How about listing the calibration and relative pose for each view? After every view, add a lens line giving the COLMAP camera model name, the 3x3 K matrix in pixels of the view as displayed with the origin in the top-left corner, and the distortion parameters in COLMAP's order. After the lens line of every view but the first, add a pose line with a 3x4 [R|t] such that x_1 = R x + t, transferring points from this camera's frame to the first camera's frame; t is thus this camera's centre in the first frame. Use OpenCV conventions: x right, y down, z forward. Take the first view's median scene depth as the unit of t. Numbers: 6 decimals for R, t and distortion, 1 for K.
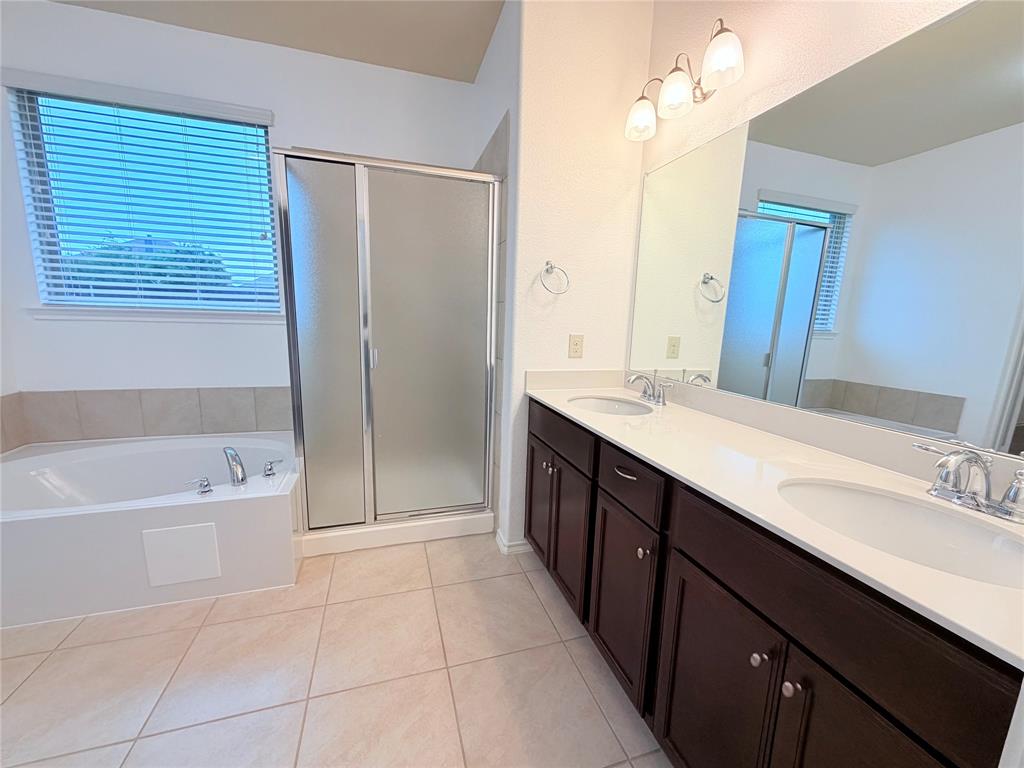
lens RADIAL K [[405.3, 0, 509.4], [0, 405.3, 384.1], [0, 0, 1]] dist [-0.000563, -0.000207]
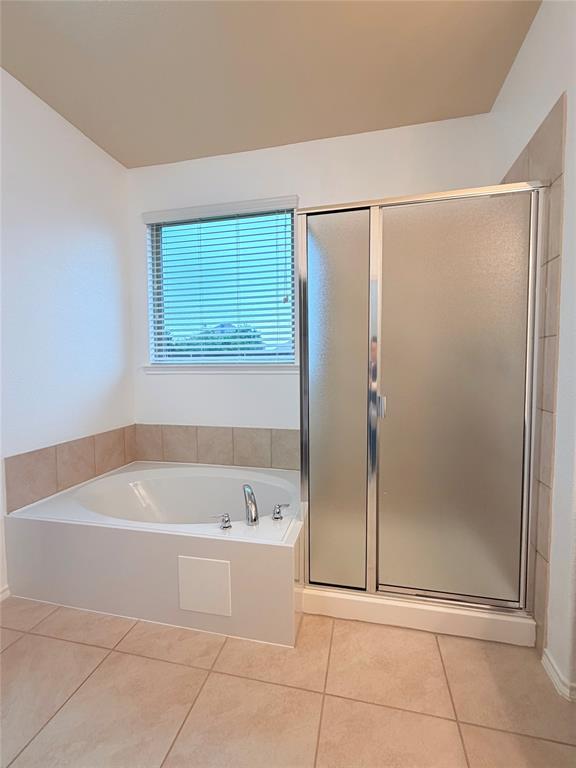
lens RADIAL K [[346.6, 0, 288.0], [0, 346.6, 384.0], [0, 0, 1]] dist [-0.001318, -0.000111]
pose [[0.863698, -0.009217, -0.503925, -0.111150], [-0.053574, 0.992489, -0.109977, -0.015124], [0.501154, 0.121985, 0.856717, 0.197148]]
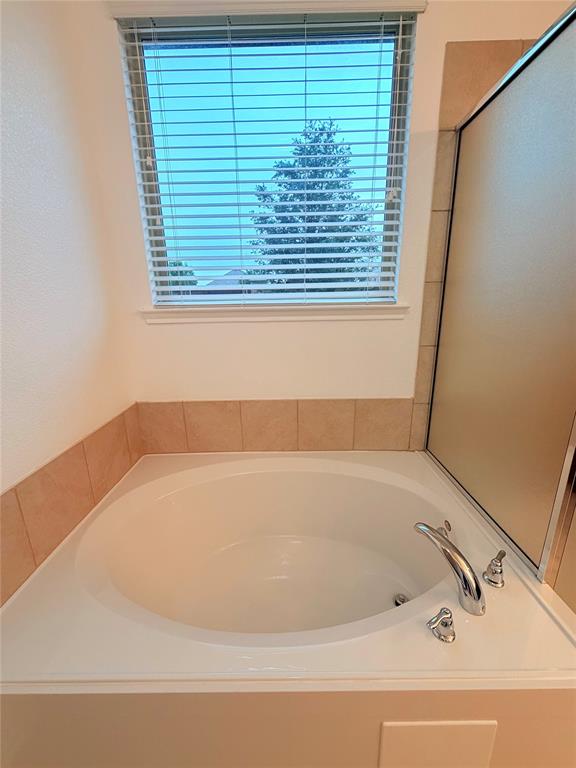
lens RADIAL K [[304.0, 0, 288.0], [0, 304.0, 384.0], [0, 0, 1]] dist [-0.000563, -0.000207]
pose [[0.952629, 0.033235, -0.302314, -0.672635], [-0.005008, 0.995591, 0.093670, -0.092292], [0.304094, -0.087719, 0.948595, 0.450174]]
